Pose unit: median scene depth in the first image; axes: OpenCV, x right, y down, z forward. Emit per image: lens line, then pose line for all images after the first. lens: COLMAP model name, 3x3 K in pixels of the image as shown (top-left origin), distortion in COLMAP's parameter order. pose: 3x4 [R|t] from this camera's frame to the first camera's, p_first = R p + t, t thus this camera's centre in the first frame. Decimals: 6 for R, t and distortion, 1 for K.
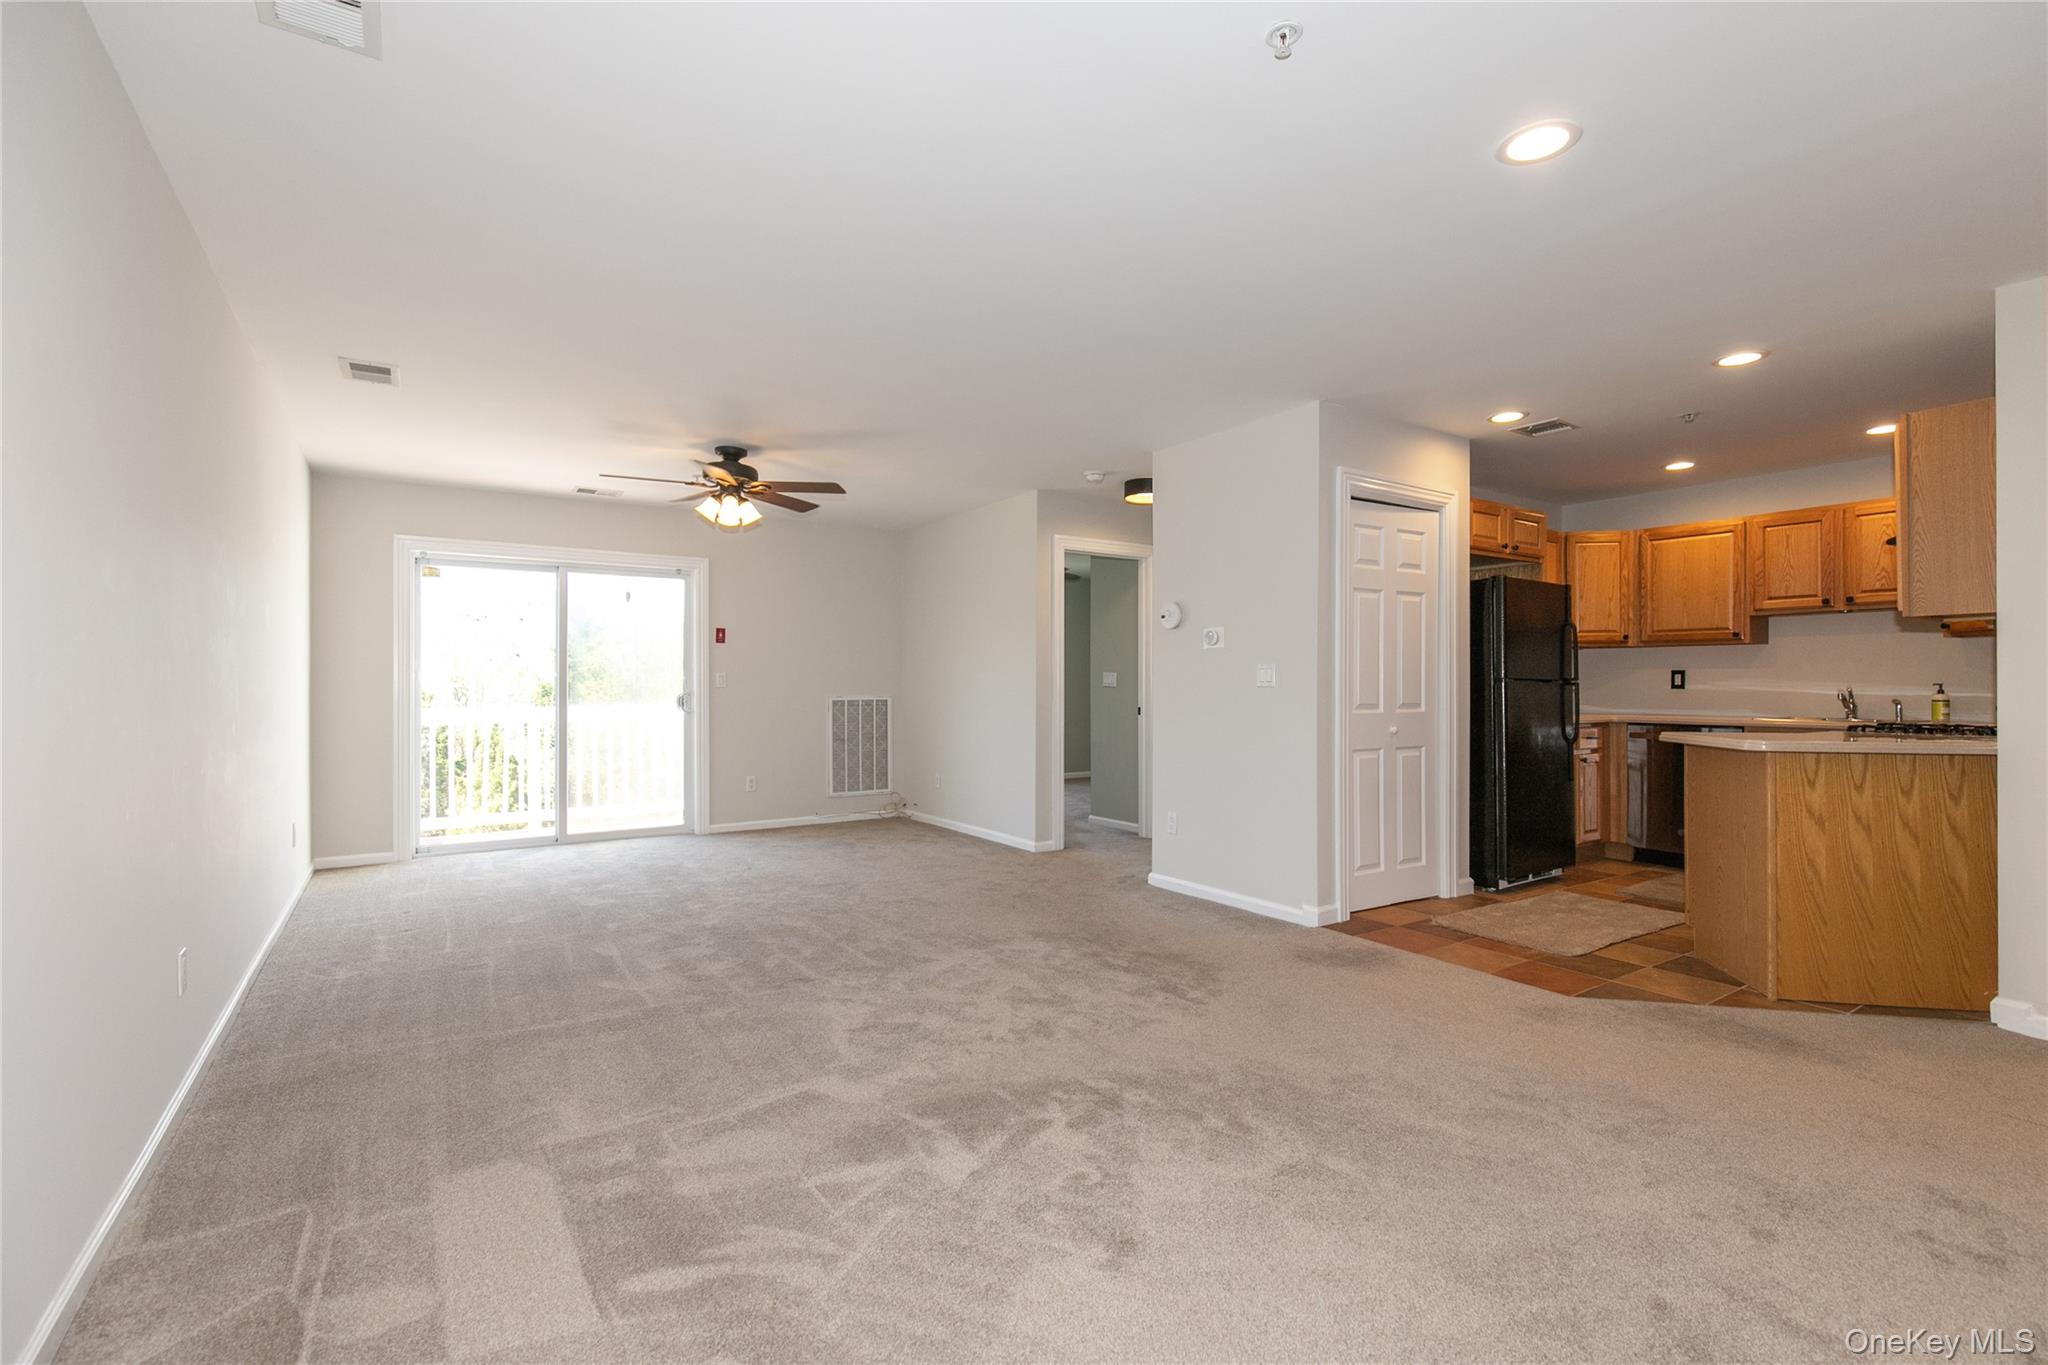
lens RADIAL K [[923.5, 0, 1038.3], [0, 923.5, 685.0], [0, 0, 1]] dist [0.009426, -0.001060]
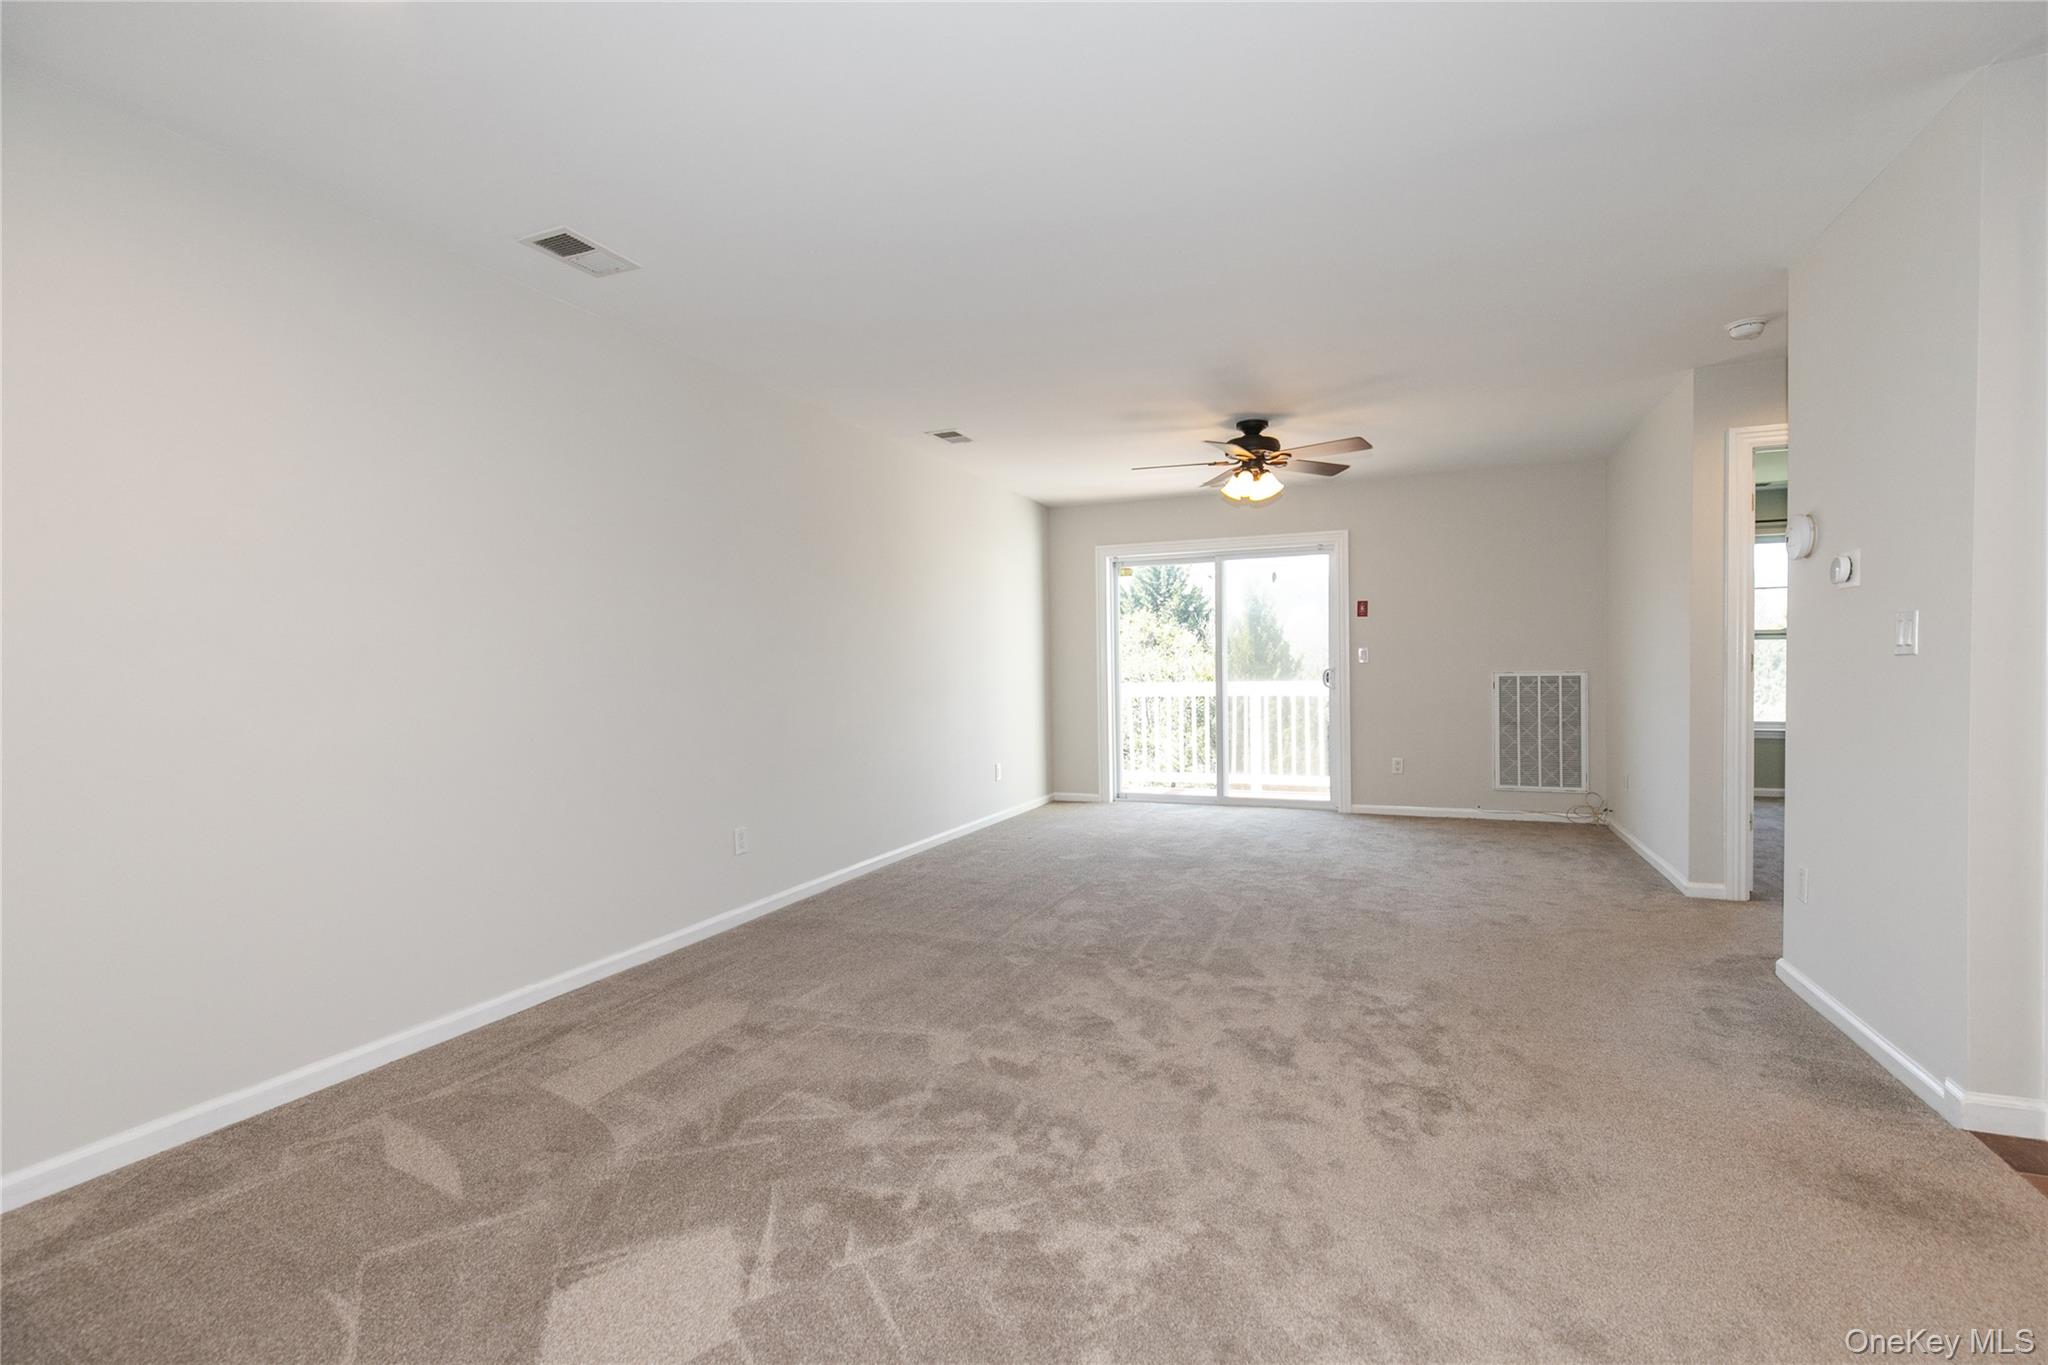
lens RADIAL K [[923.5, 0, 1038.3], [0, 923.5, 685.0], [0, 0, 1]] dist [0.009426, -0.001060]
pose [[0.562734, 0.009829, -0.826579, 0.296098], [0.012852, 0.999704, 0.020637, 0.001686], [0.826538, -0.022236, 0.562442, 0.206552]]
